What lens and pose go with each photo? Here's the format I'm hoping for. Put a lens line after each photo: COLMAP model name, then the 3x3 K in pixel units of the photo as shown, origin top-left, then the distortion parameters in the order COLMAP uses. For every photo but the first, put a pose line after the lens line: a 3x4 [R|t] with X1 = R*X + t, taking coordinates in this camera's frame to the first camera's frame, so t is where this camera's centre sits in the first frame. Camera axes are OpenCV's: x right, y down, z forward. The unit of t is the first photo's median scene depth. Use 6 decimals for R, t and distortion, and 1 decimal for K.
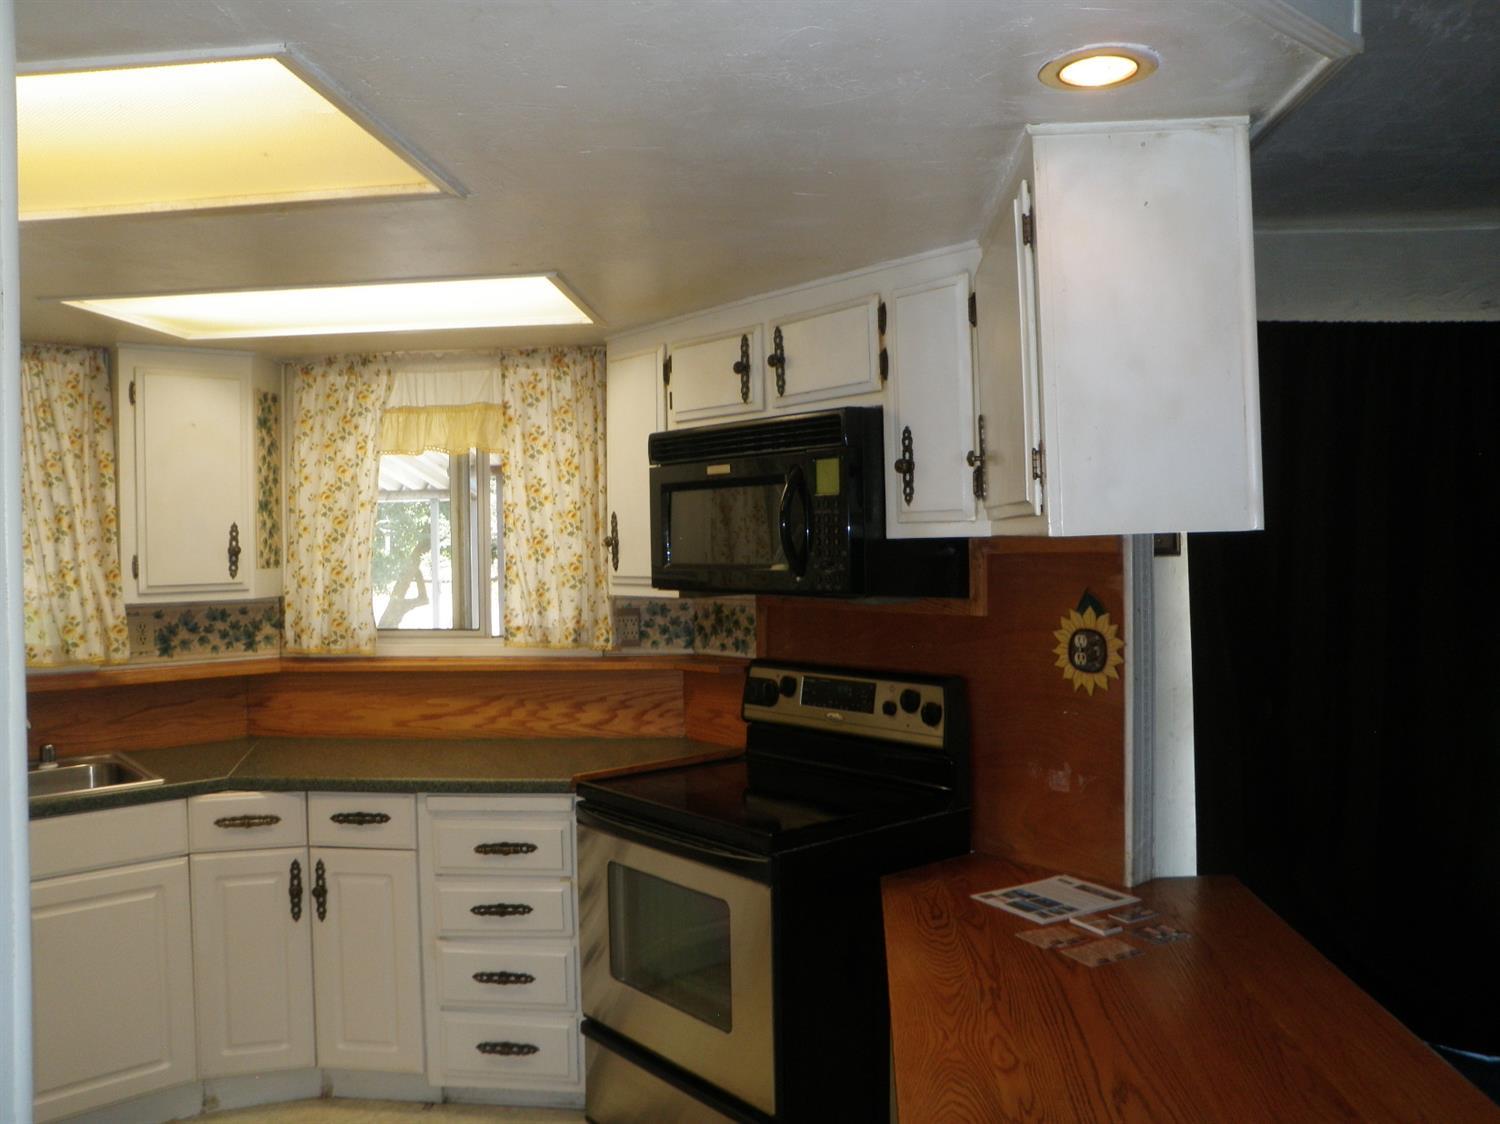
lens RADIAL K [[1227.0, 0, 750.0], [0, 1227.0, 562.0], [0, 0, 1]] dist [-0.128097, 0.129274]
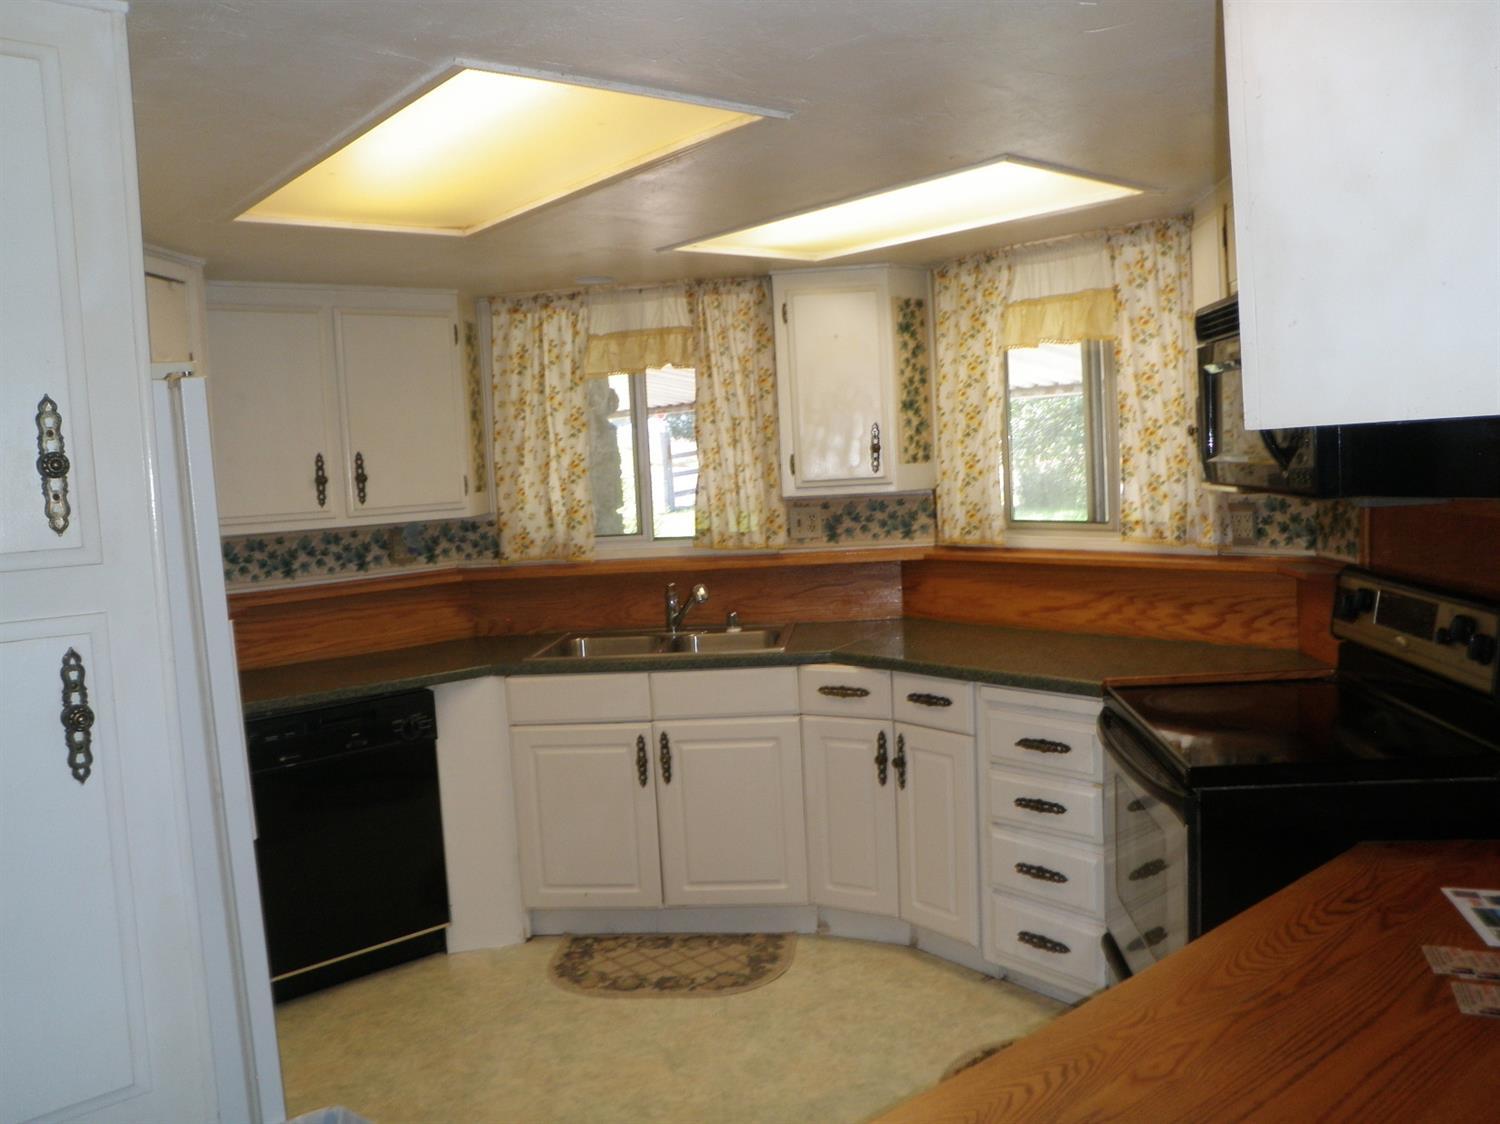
lens RADIAL K [[1227.0, 0, 750.0], [0, 1227.0, 562.0], [0, 0, 1]] dist [-0.128097, 0.129274]
pose [[0.711982, 0.042400, -0.700917, 0.268081], [0.027080, 0.995775, 0.087744, -0.006615], [0.701676, -0.081453, 0.707825, 0.115750]]
